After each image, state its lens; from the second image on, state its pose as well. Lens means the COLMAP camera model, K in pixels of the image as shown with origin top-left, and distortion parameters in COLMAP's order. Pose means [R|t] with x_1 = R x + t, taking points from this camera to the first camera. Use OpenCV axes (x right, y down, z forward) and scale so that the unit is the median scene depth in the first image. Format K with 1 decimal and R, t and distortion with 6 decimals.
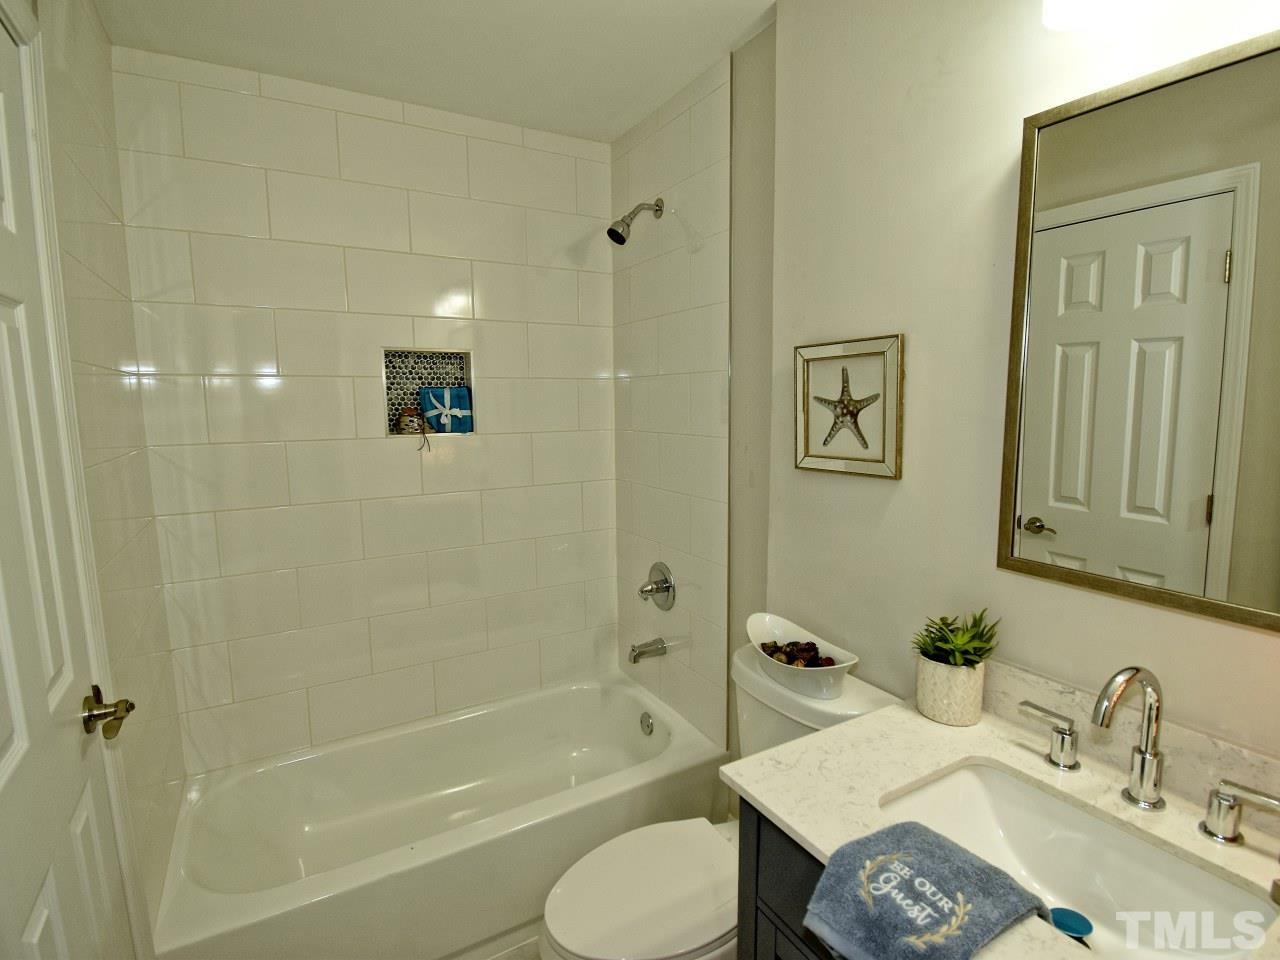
lens RADIAL K [[636.5, 0, 642.2], [0, 636.5, 479.9], [0, 0, 1]] dist [0.025761, -0.030992]
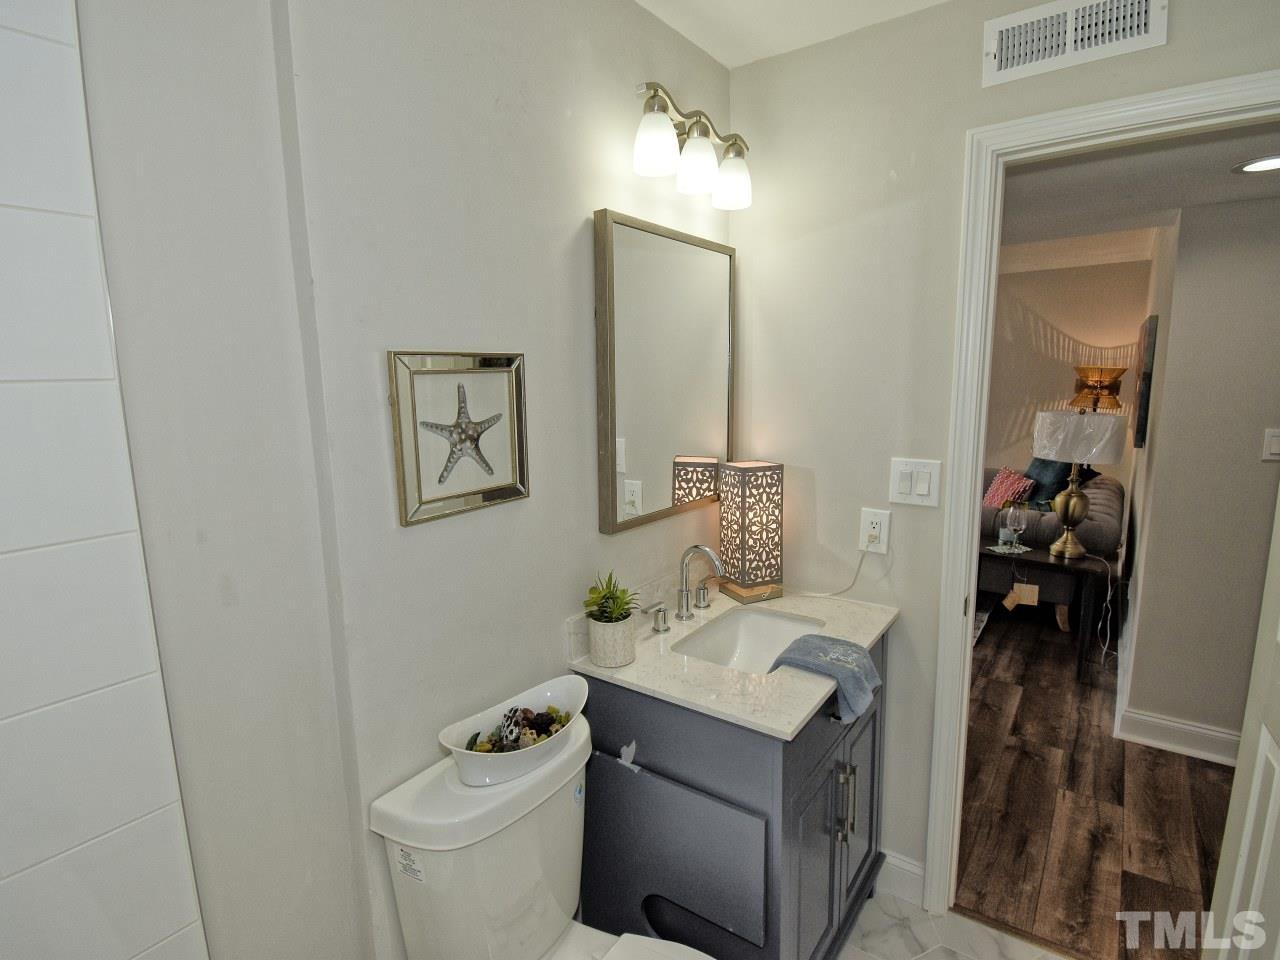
lens RADIAL K [[636.5, 0, 642.2], [0, 636.5, 479.9], [0, 0, 1]] dist [0.025761, -0.030992]
pose [[-0.397574, -0.127672, 0.908644, -0.539465], [0.138241, 0.970635, 0.196869, -0.184383], [-0.907097, 0.203882, -0.368250, 1.105862]]
